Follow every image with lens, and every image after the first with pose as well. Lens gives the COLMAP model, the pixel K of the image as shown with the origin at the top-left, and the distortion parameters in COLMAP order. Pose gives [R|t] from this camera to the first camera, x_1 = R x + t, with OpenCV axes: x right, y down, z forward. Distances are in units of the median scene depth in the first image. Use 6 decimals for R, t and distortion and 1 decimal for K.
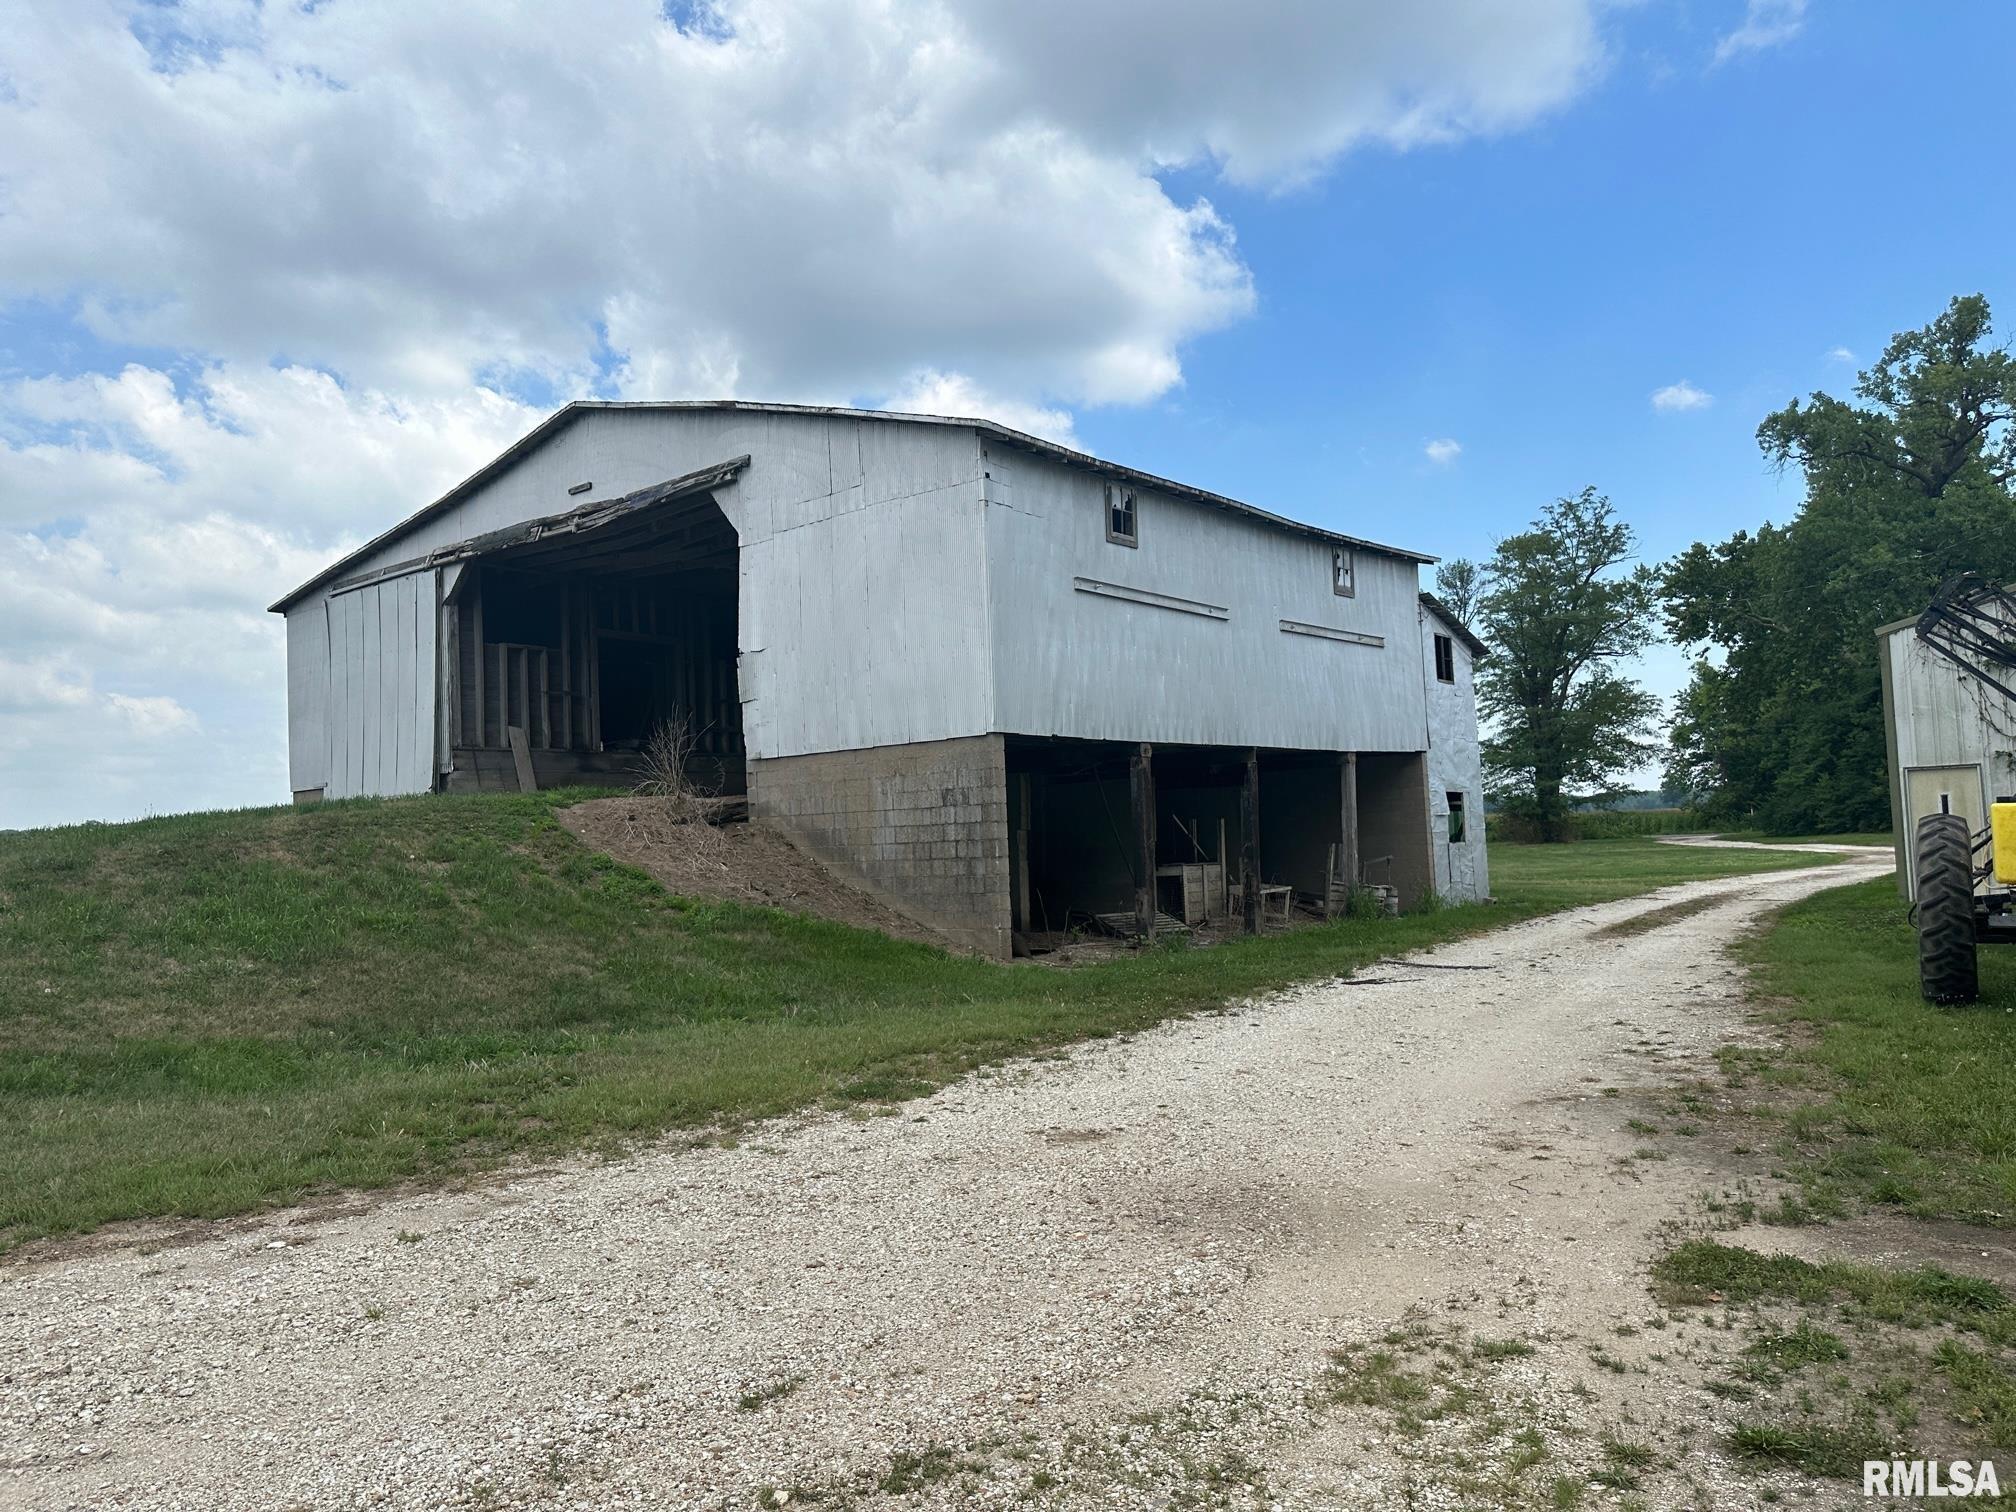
lens RADIAL K [[1527.0, 0, 1008.0], [0, 1527.0, 756.0], [0, 0, 1]] dist [0.086184, -0.003828]
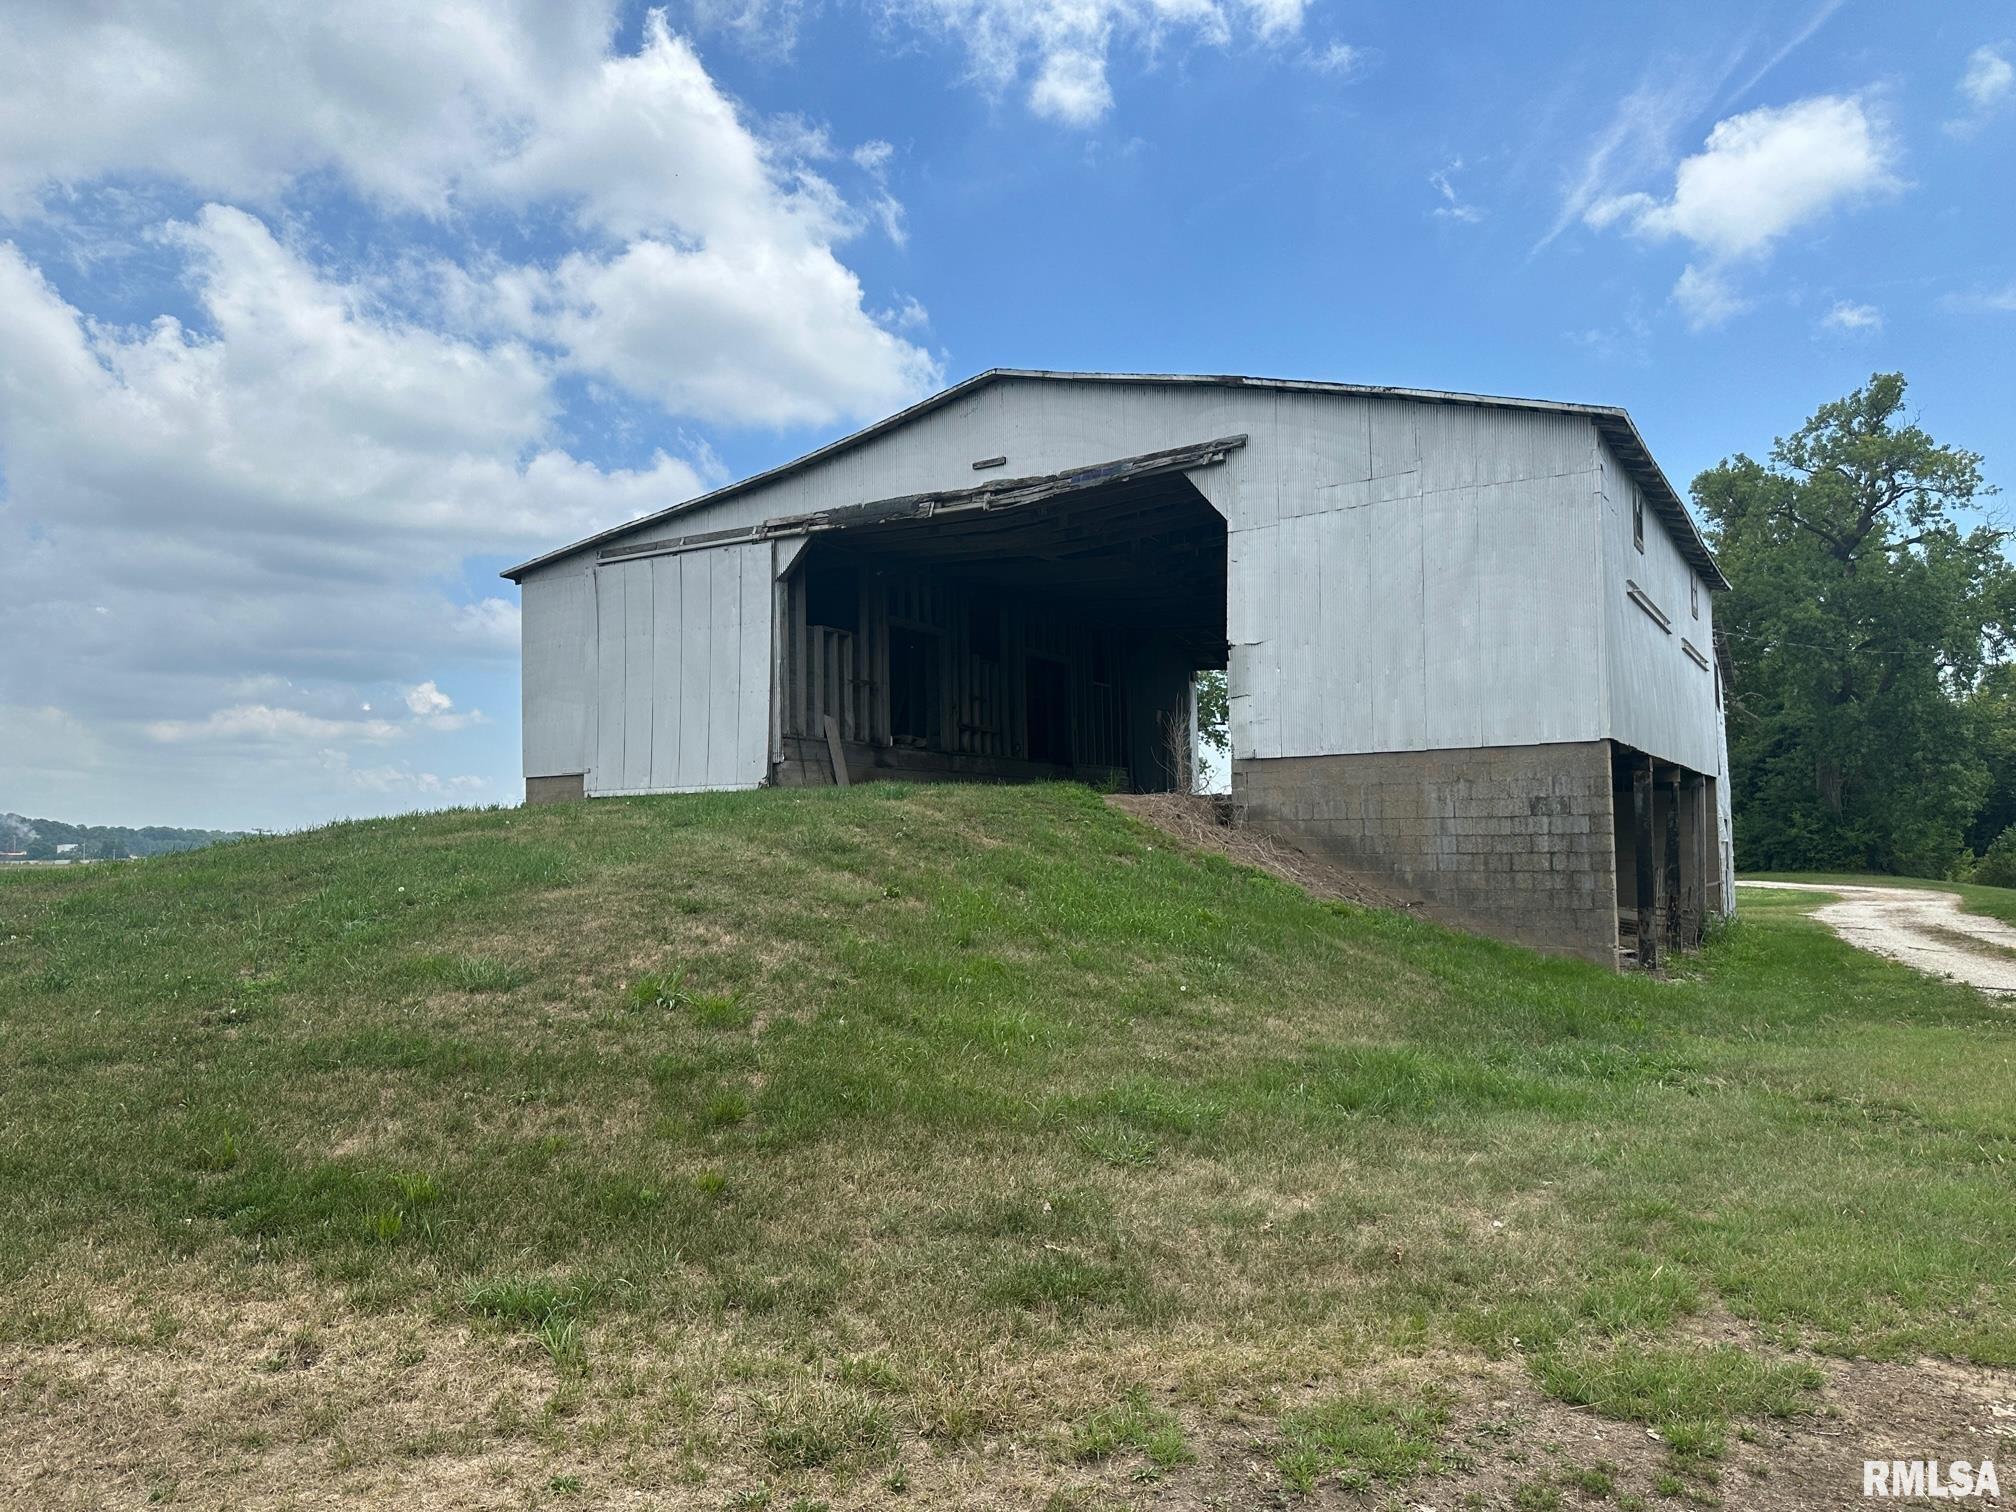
lens RADIAL K [[1527.0, 0, 1008.0], [0, 1527.0, 756.0], [0, 0, 1]] dist [0.086184, -0.003828]
pose [[0.990725, 0.037322, 0.130654, -0.390678], [-0.035716, 0.999255, -0.014618, 0.017471], [-0.131102, 0.009816, 0.991320, 0.082013]]
